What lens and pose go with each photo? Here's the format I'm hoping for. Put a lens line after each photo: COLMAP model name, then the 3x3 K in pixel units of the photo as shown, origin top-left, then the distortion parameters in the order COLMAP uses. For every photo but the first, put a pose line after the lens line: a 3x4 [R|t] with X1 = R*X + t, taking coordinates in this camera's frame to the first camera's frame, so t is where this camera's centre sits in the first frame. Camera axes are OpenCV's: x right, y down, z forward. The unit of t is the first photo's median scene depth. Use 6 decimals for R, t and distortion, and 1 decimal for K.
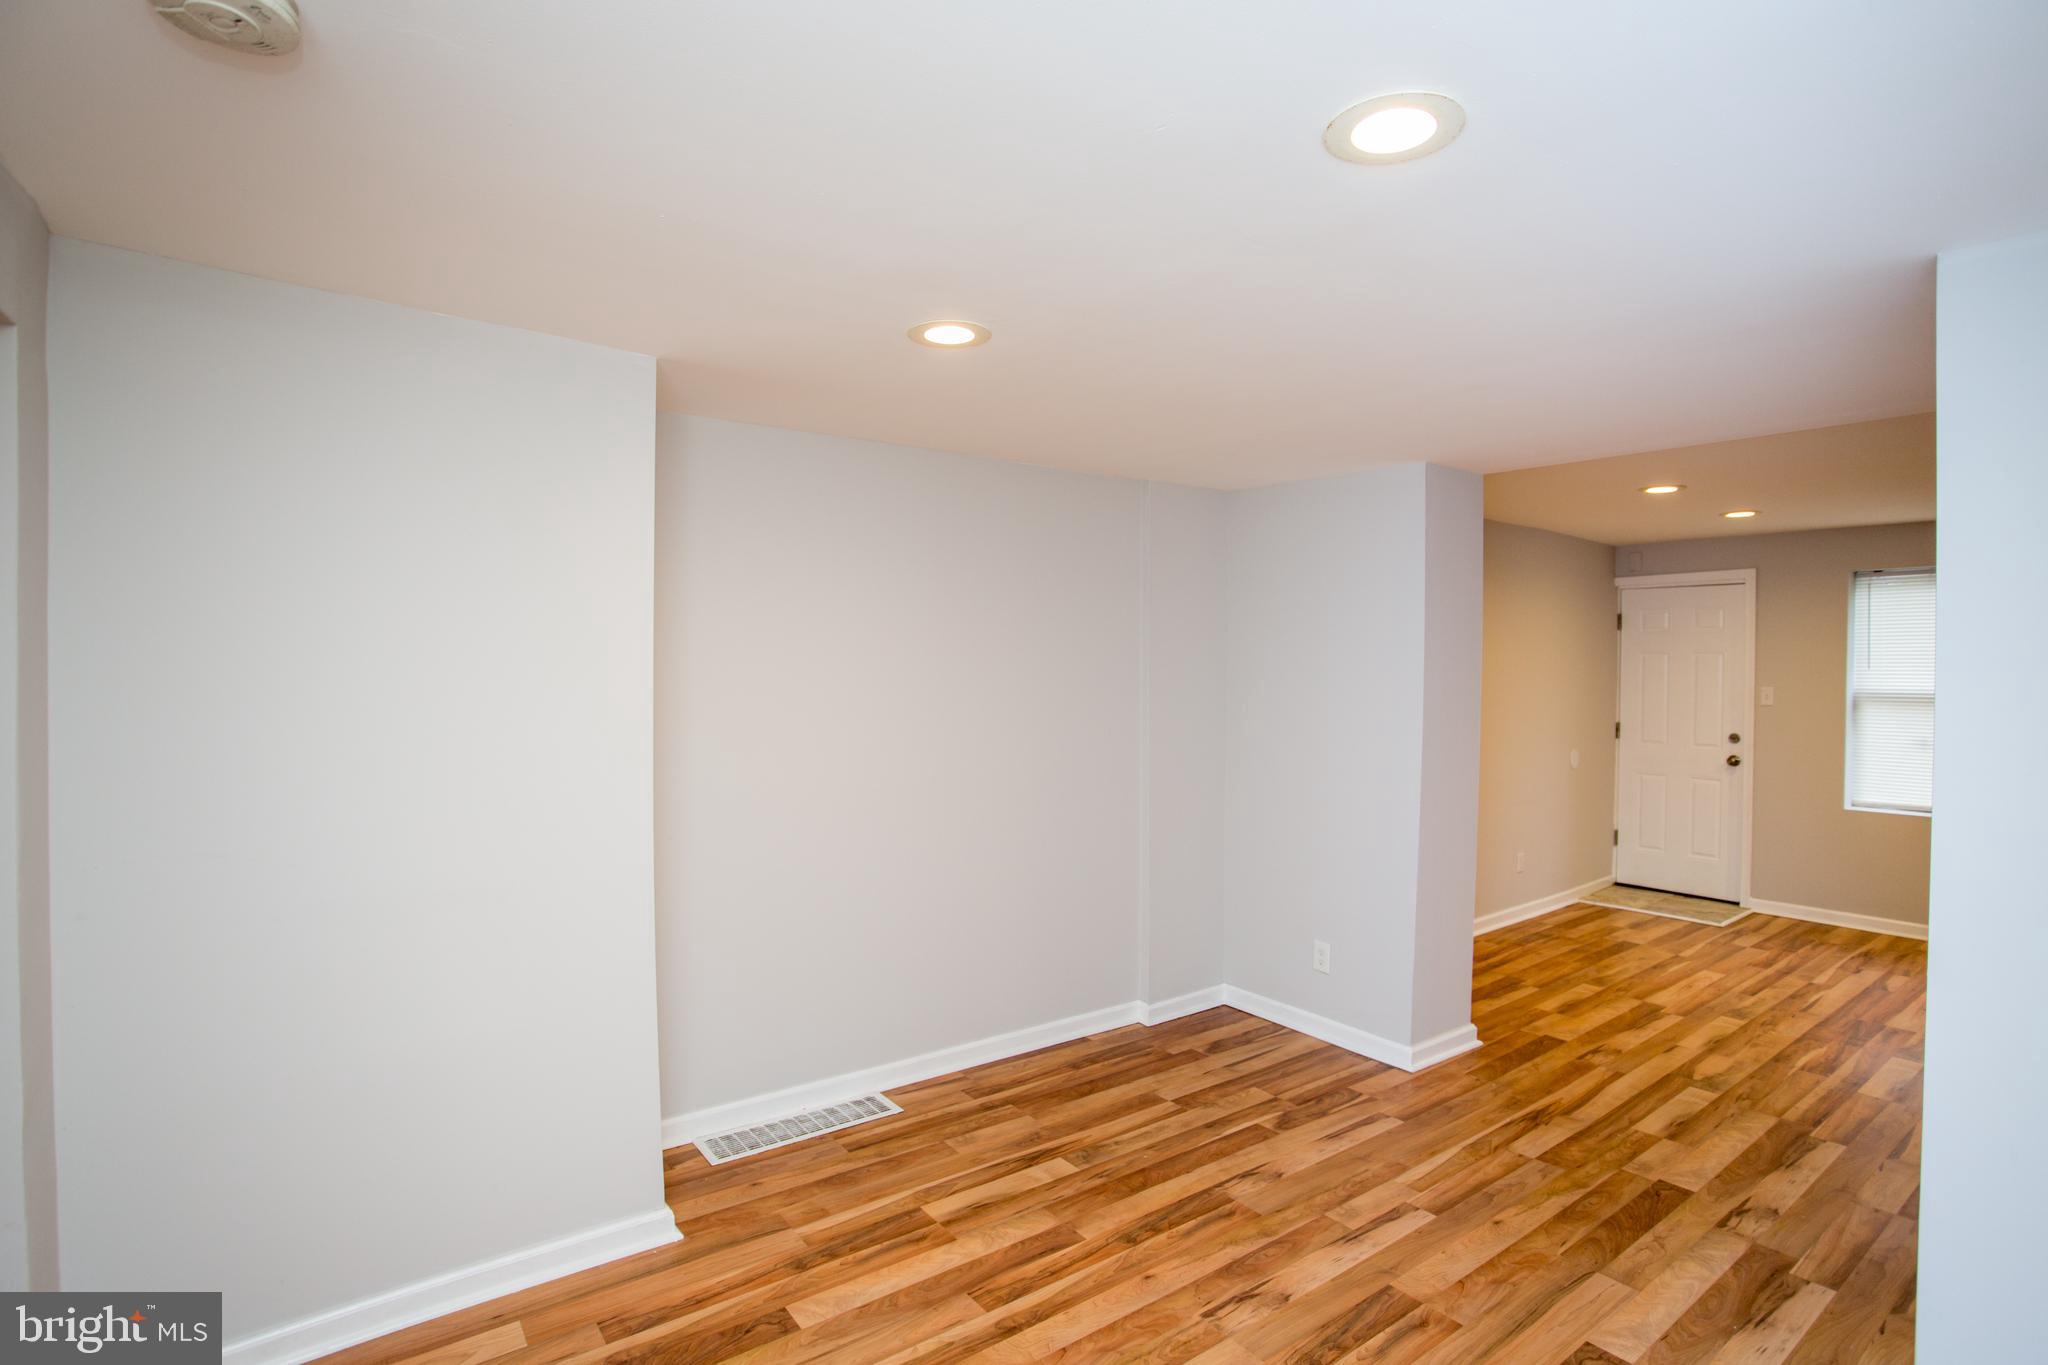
lens RADIAL K [[979.5, 0, 1029.3], [0, 979.5, 672.9], [0, 0, 1]] dist [-0.017420, 0.005346]
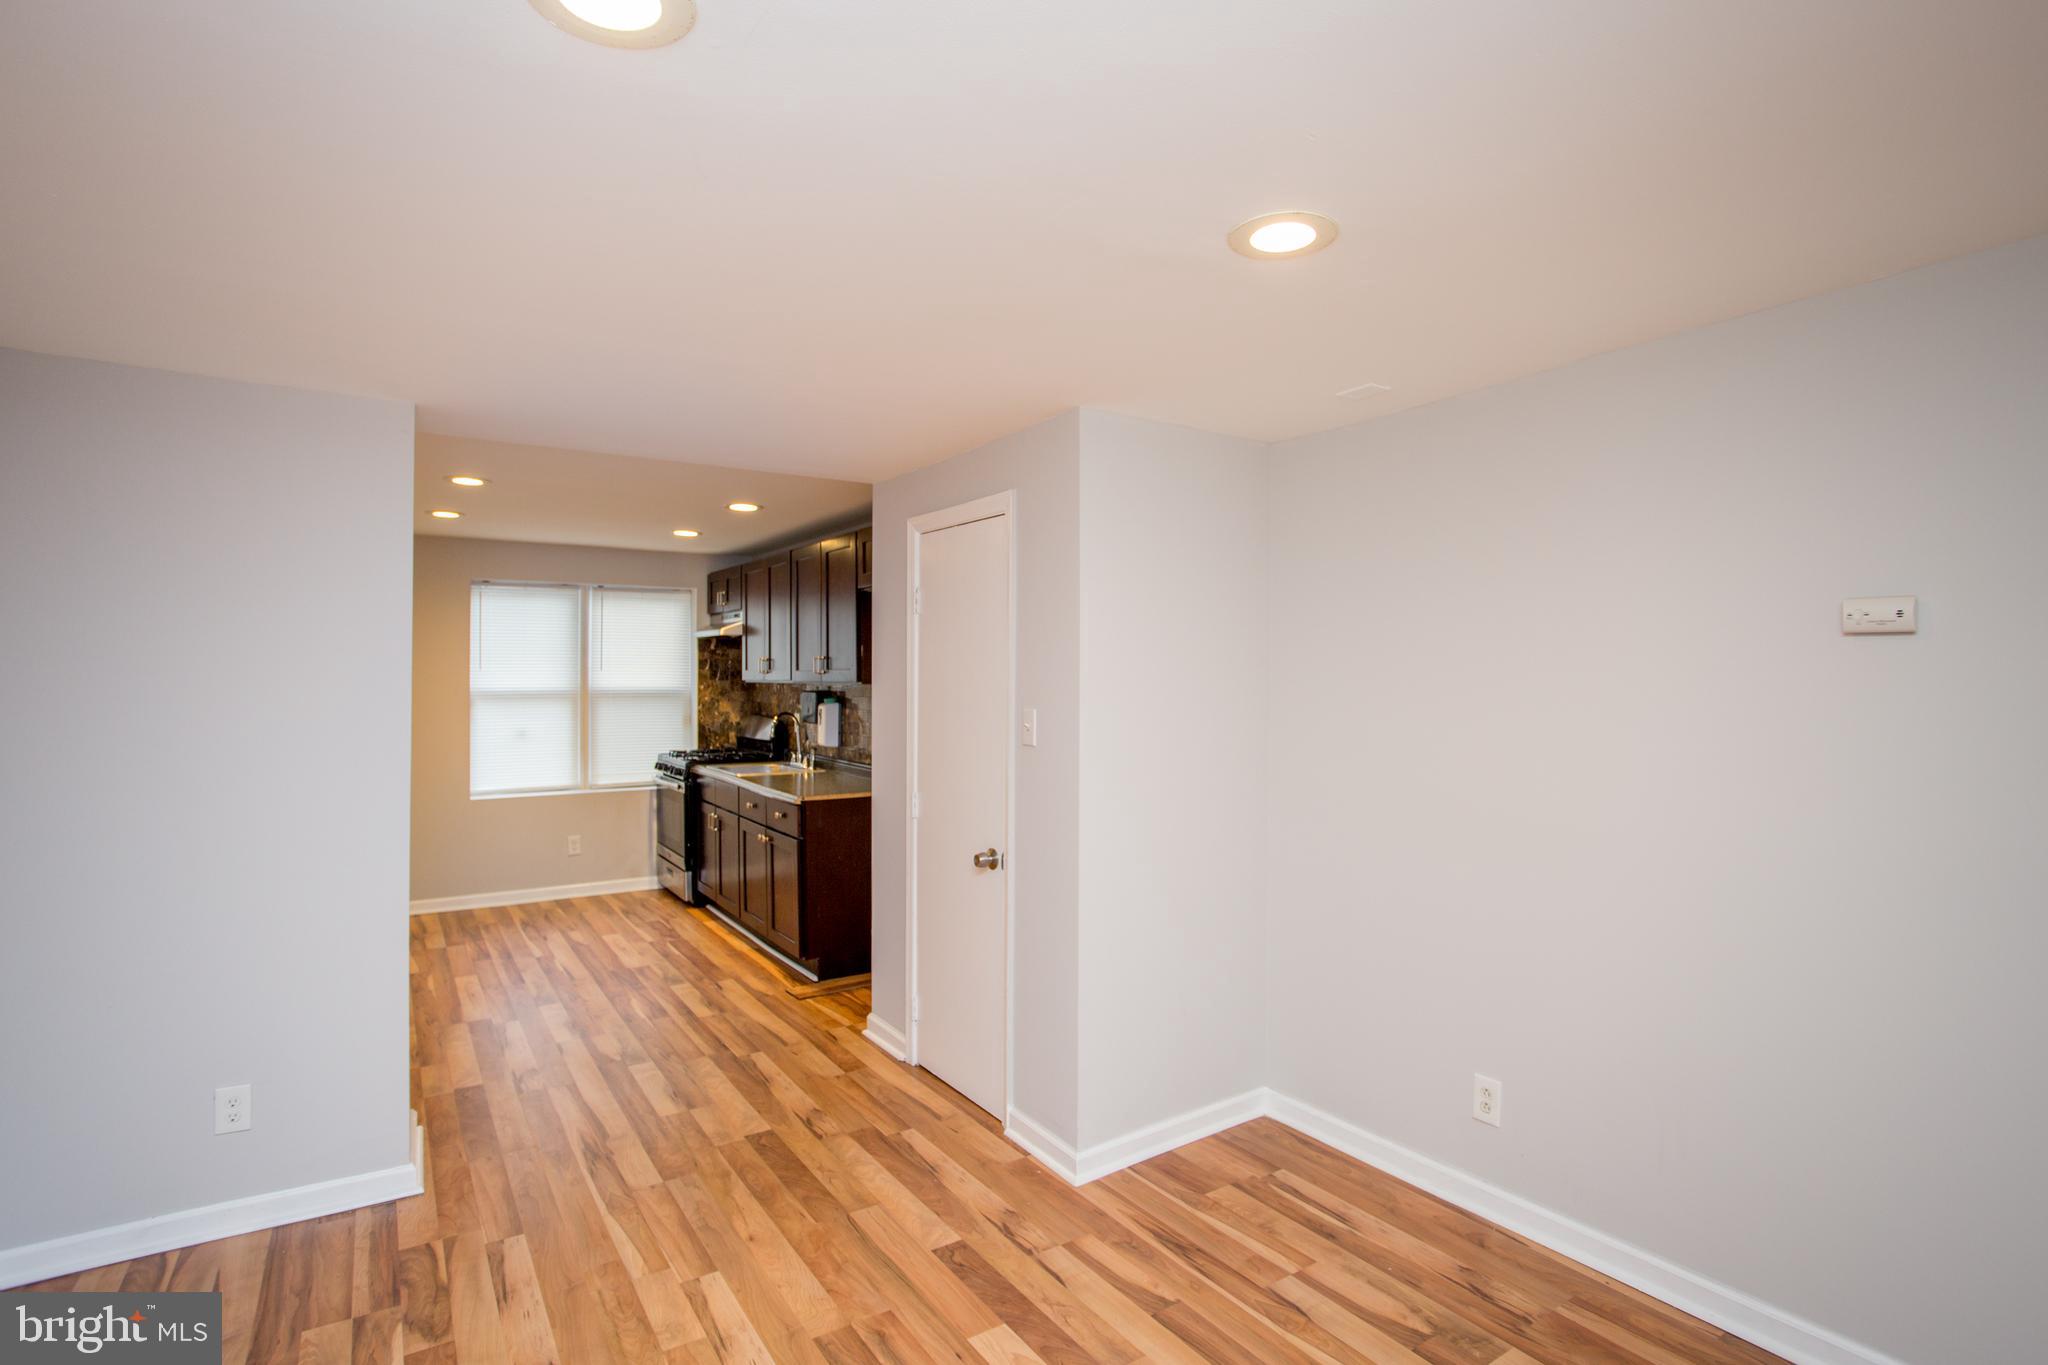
lens RADIAL K [[1013.5, 0, 1038.8], [0, 1013.5, 655.5], [0, 0, 1]] dist [-0.049106, 0.019341]
pose [[0.059928, 0.017272, 0.998053, -0.426909], [-0.002568, 0.999850, -0.017149, -0.003355], [-0.998199, -0.001536, 0.059964, 0.545280]]
